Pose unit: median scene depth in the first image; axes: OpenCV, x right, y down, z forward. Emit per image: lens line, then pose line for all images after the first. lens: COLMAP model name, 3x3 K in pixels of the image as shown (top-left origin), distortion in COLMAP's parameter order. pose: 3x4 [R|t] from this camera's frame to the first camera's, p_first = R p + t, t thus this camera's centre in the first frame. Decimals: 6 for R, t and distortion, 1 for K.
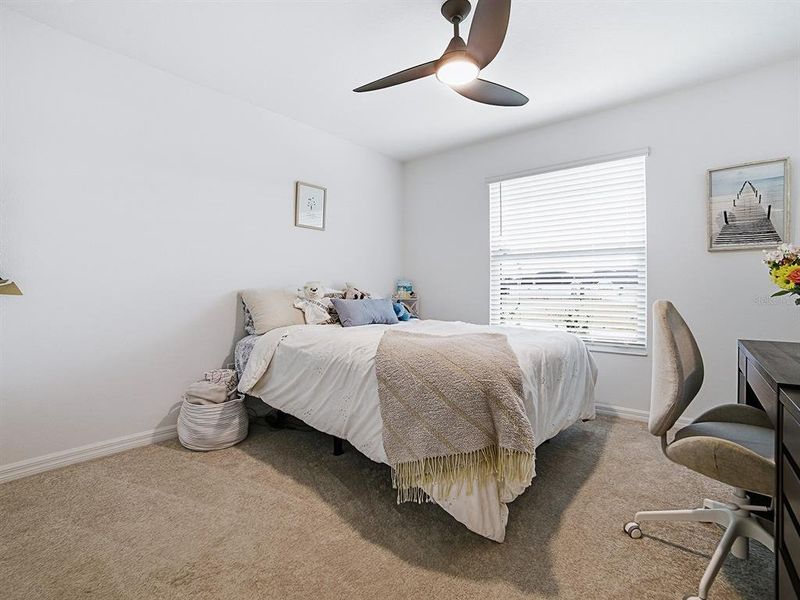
lens RADIAL K [[370.3, 0, 397.8], [0, 370.3, 286.8], [0, 0, 1]] dist [-0.040757, 0.000372]
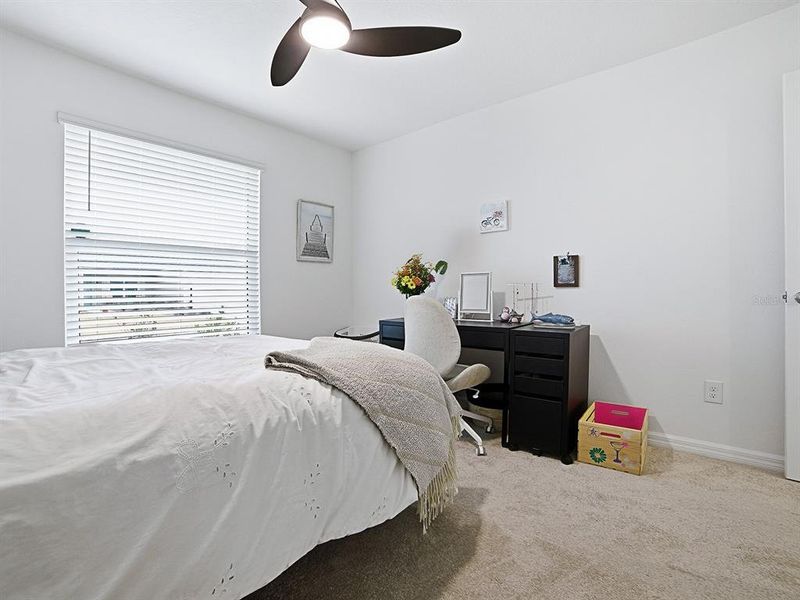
lens RADIAL K [[370.3, 0, 397.8], [0, 370.3, 286.8], [0, 0, 1]] dist [-0.040757, 0.000372]
pose [[0.016004, 0.003634, 0.999865, -0.497839], [0.000172, 0.999993, -0.003638, 0.004255], [-0.999872, 0.000230, 0.016003, 0.602061]]
